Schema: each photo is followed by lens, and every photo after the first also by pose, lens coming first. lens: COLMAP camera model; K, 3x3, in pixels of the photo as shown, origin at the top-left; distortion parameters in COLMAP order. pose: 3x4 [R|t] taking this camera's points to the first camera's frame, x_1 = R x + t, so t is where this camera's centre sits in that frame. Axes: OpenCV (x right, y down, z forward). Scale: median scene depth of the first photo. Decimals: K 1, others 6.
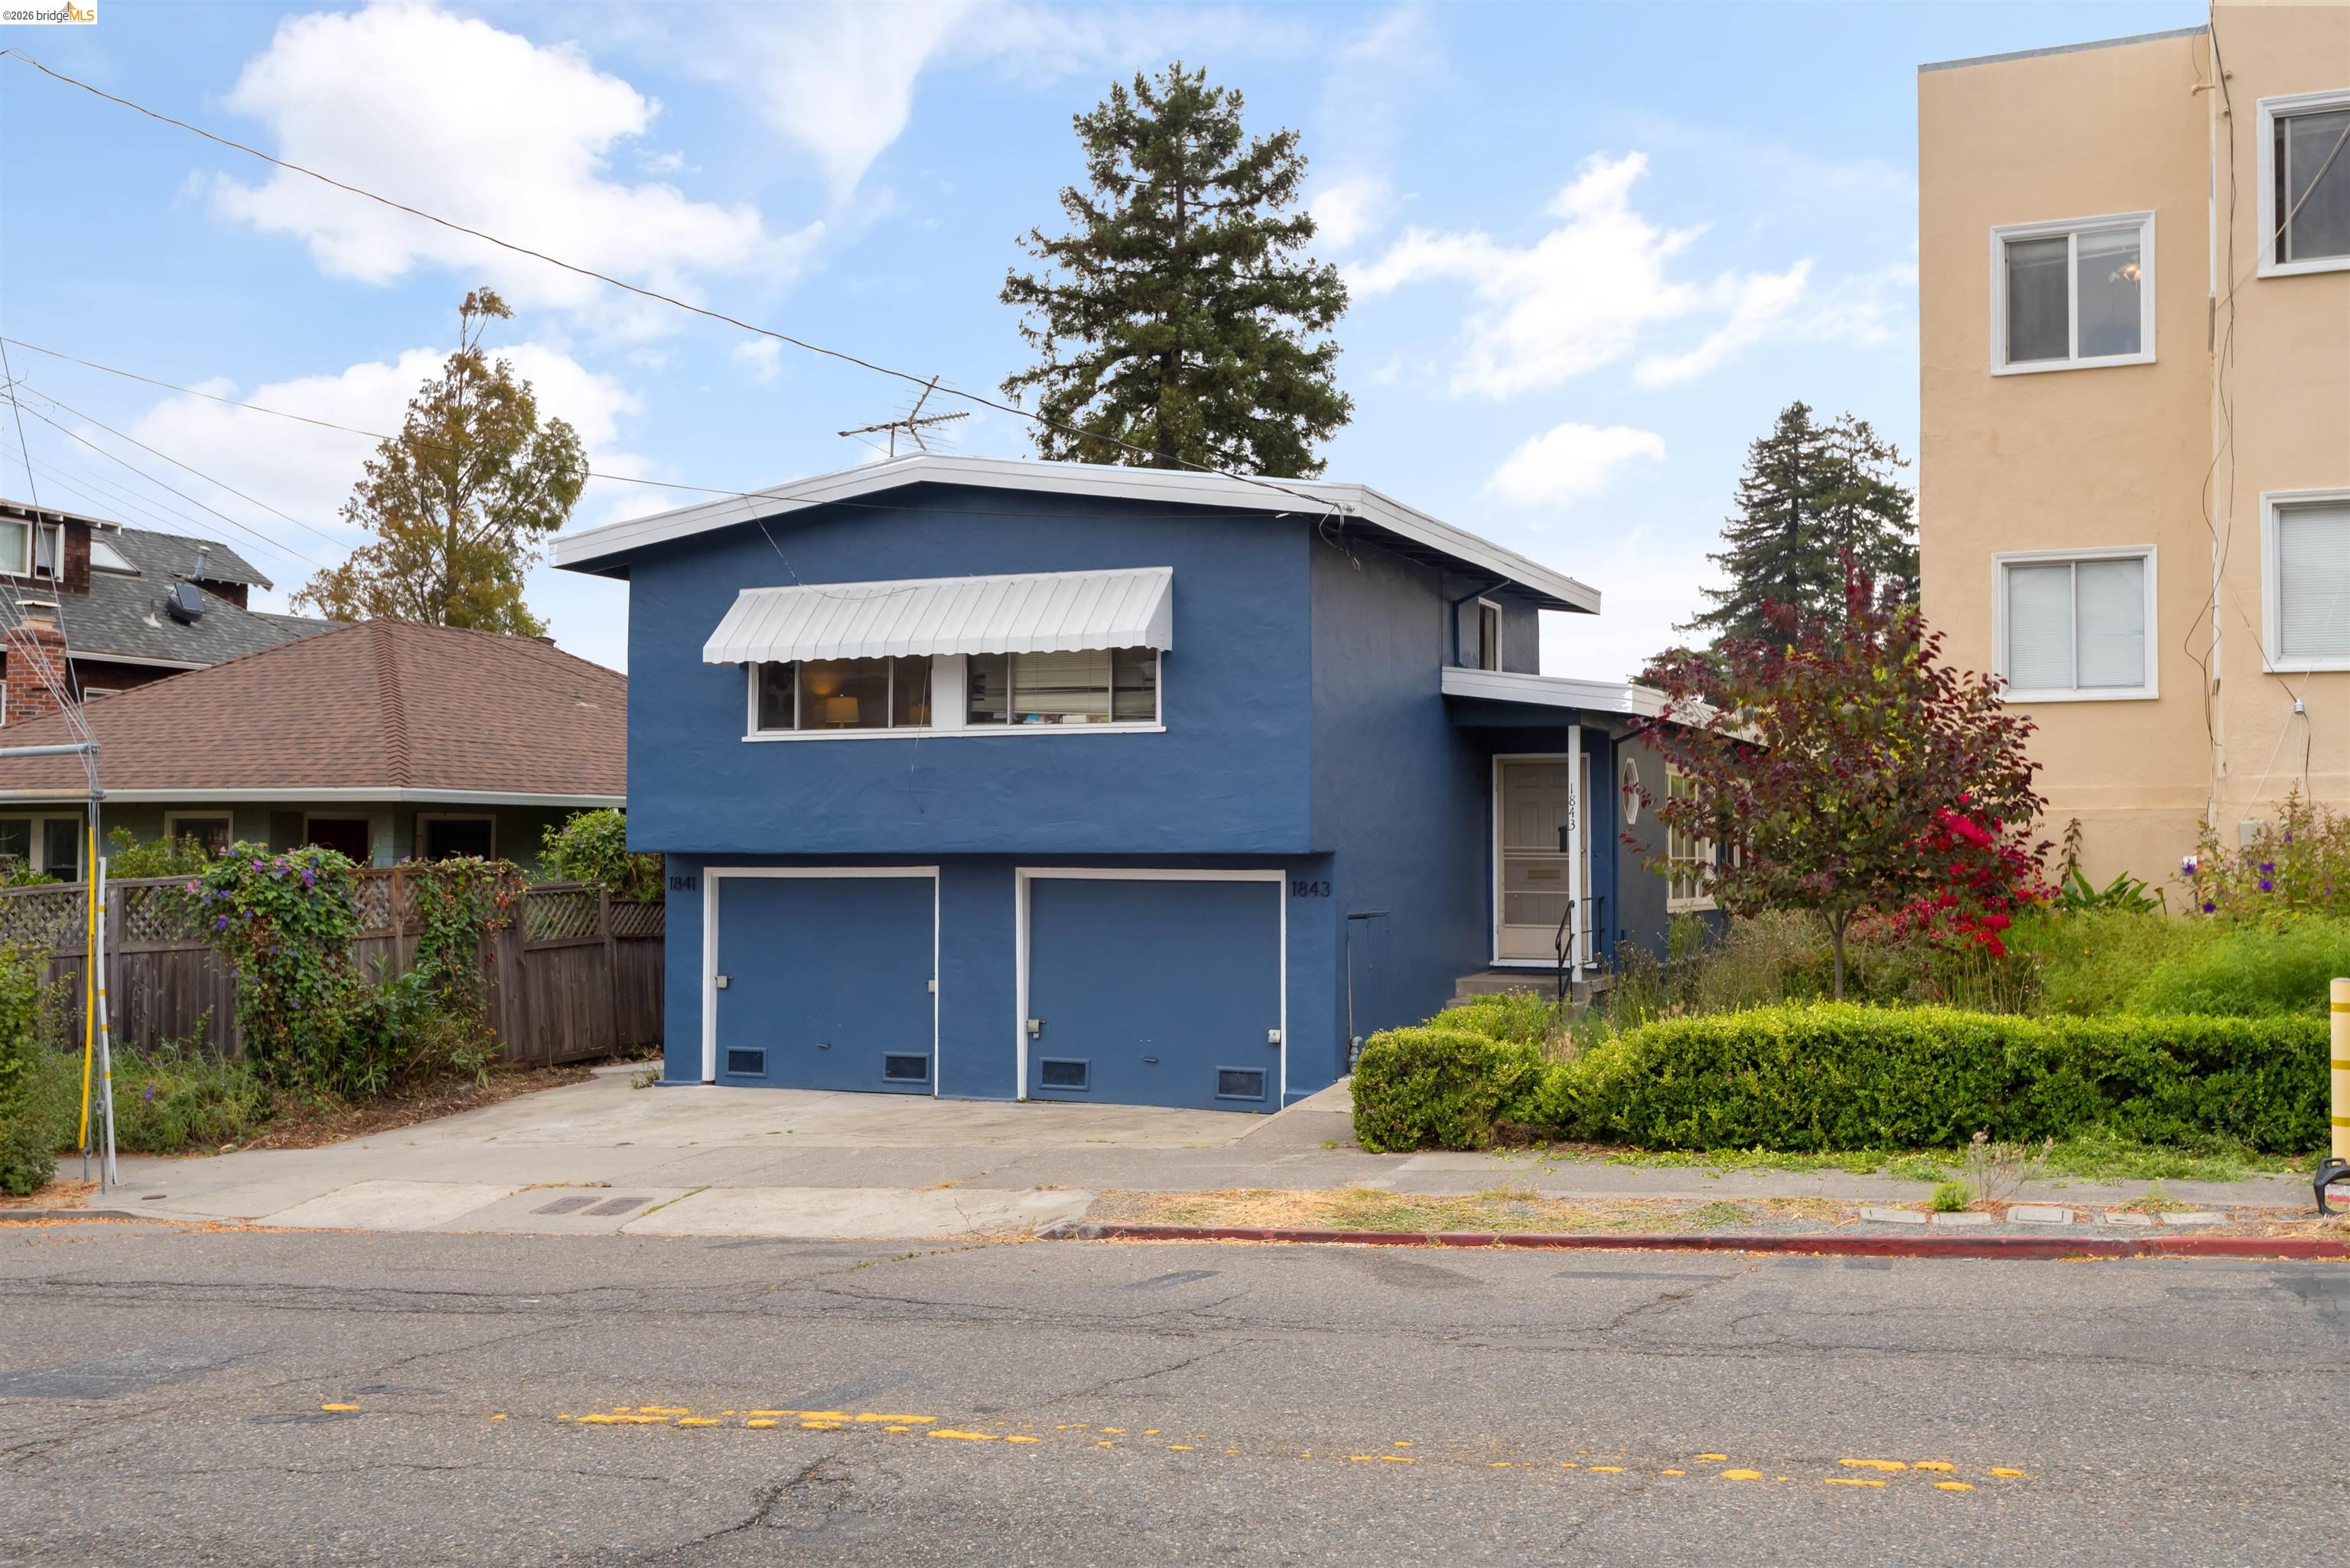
lens RADIAL K [[2276.6, 0, 1175.0], [0, 2276.6, 784.0], [0, 0, 1]] dist [0.030562, -0.012784]
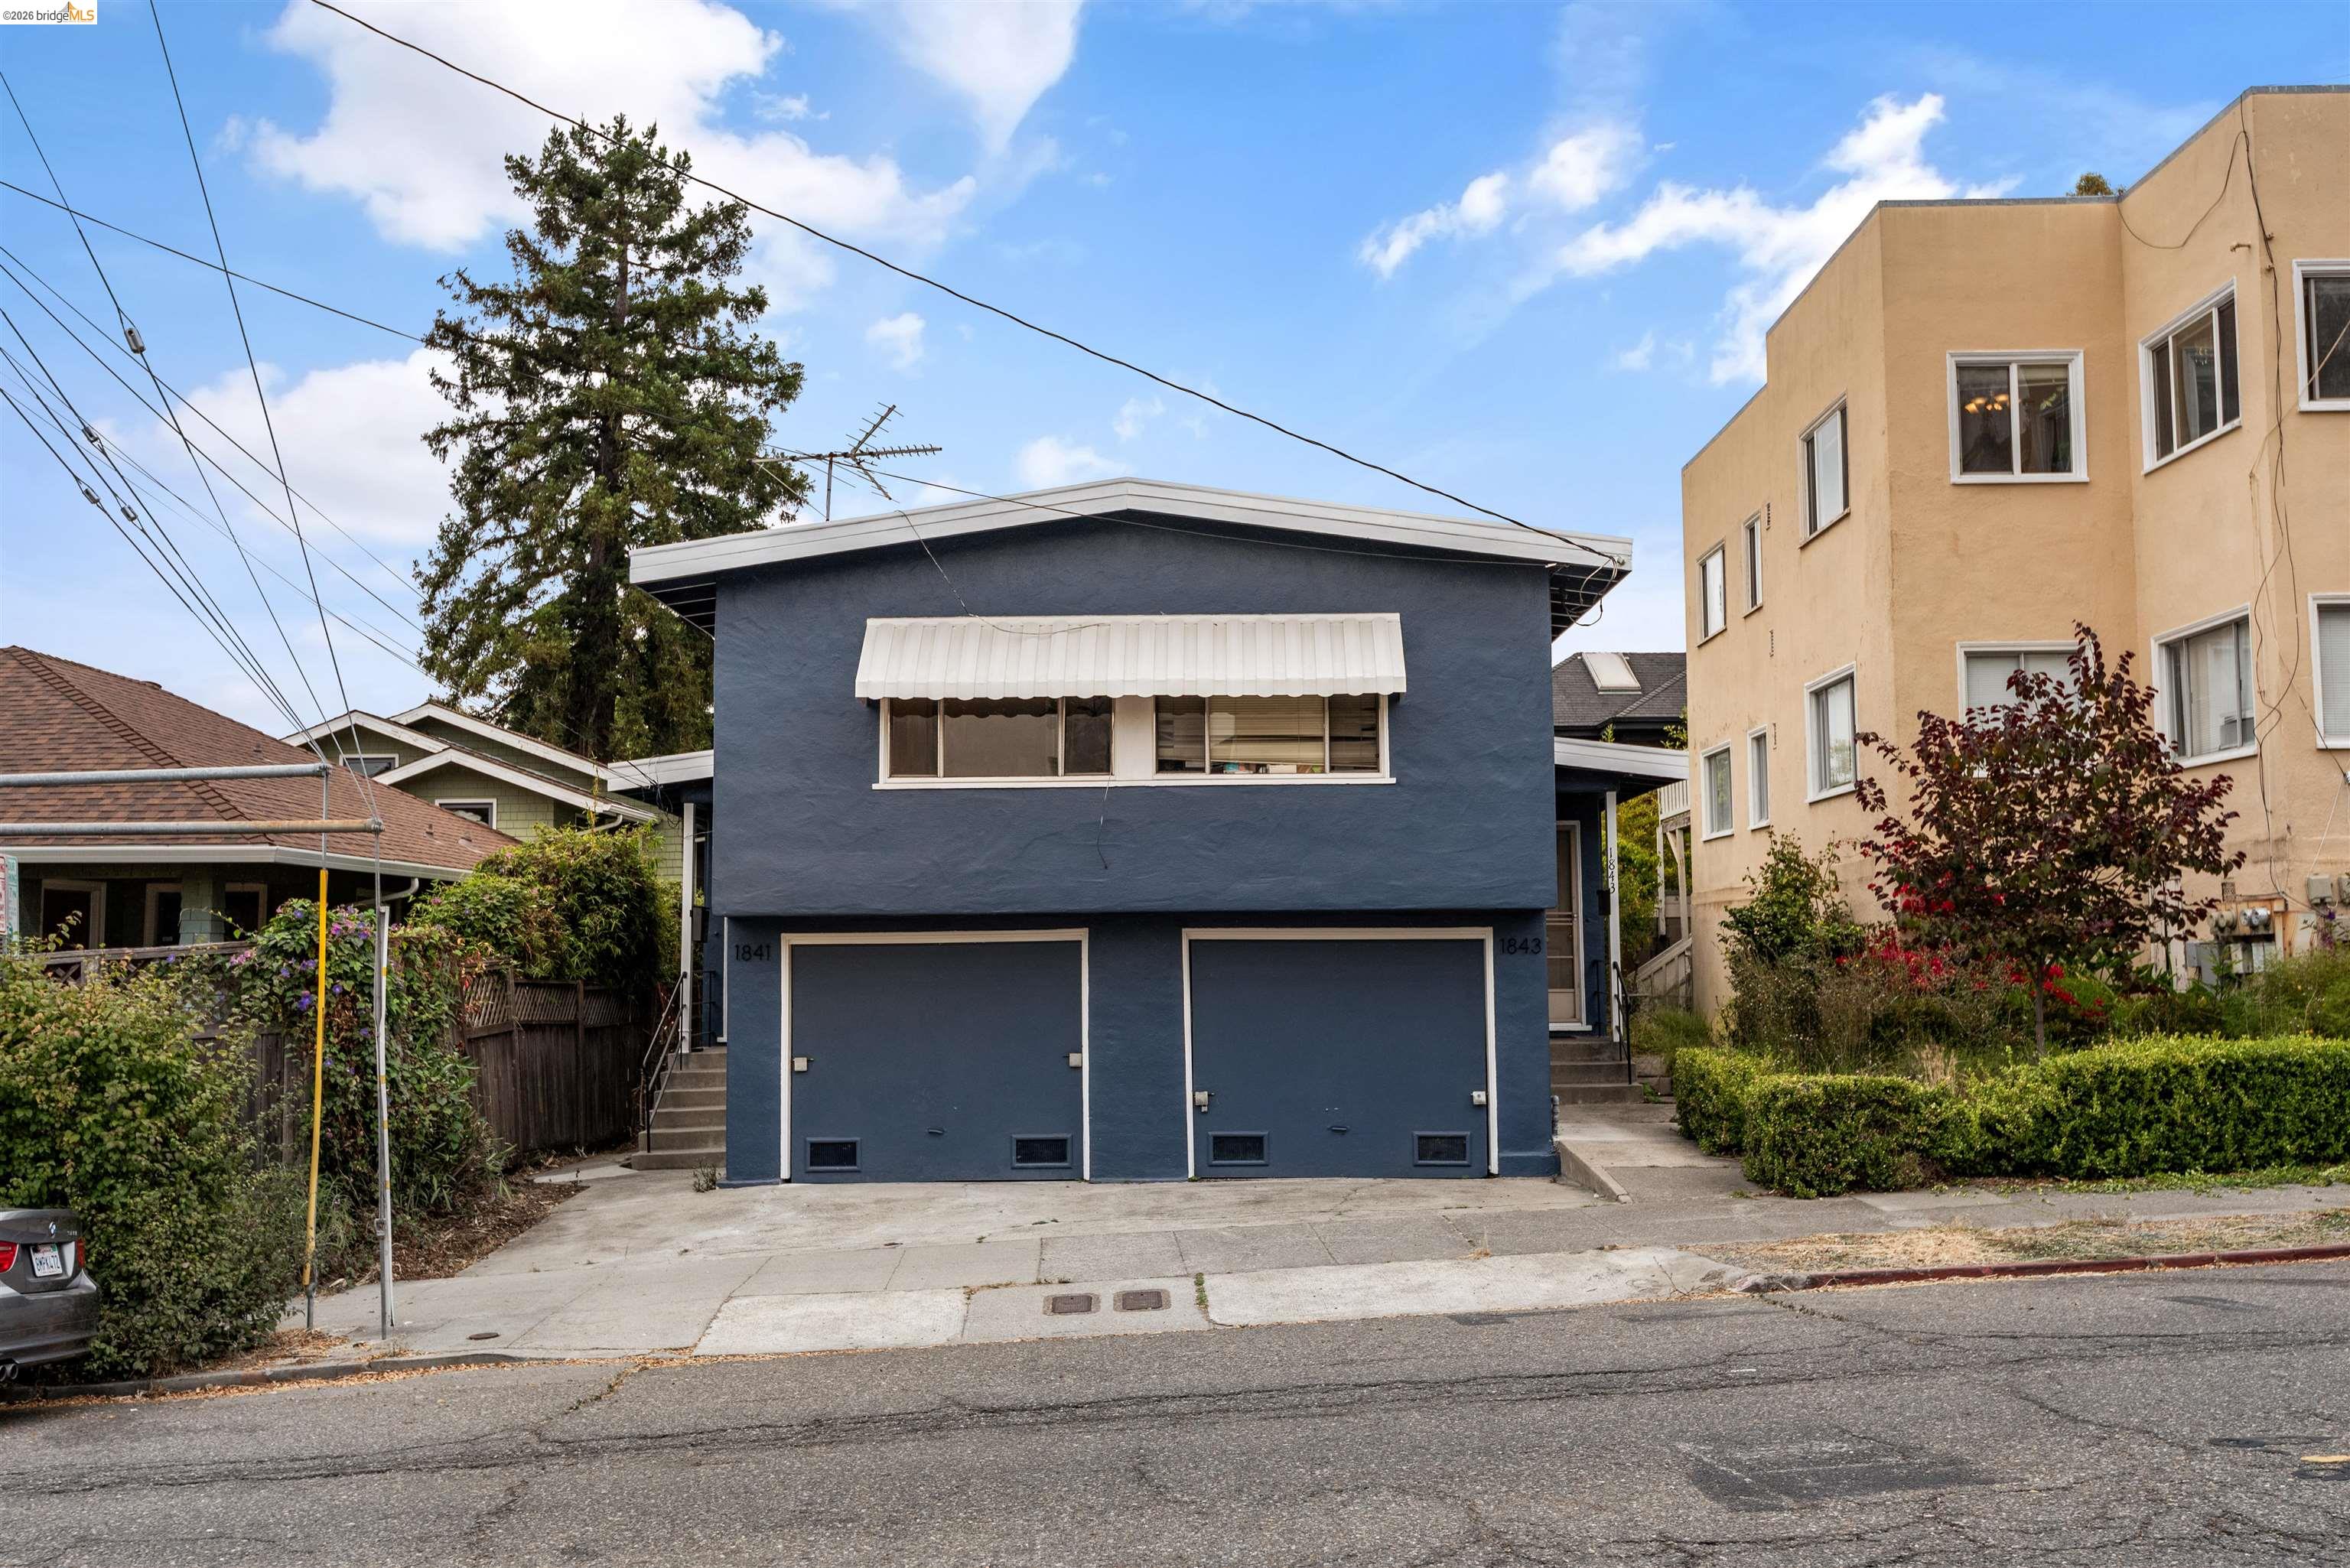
lens RADIAL K [[2276.6, 0, 1175.0], [0, 2276.6, 784.0], [0, 0, 1]] dist [0.030562, -0.012784]
pose [[0.918866, 0.021159, 0.394001, -0.436293], [-0.001528, 0.998744, -0.050072, 0.023985], [-0.394566, 0.045408, 0.917745, 0.140894]]
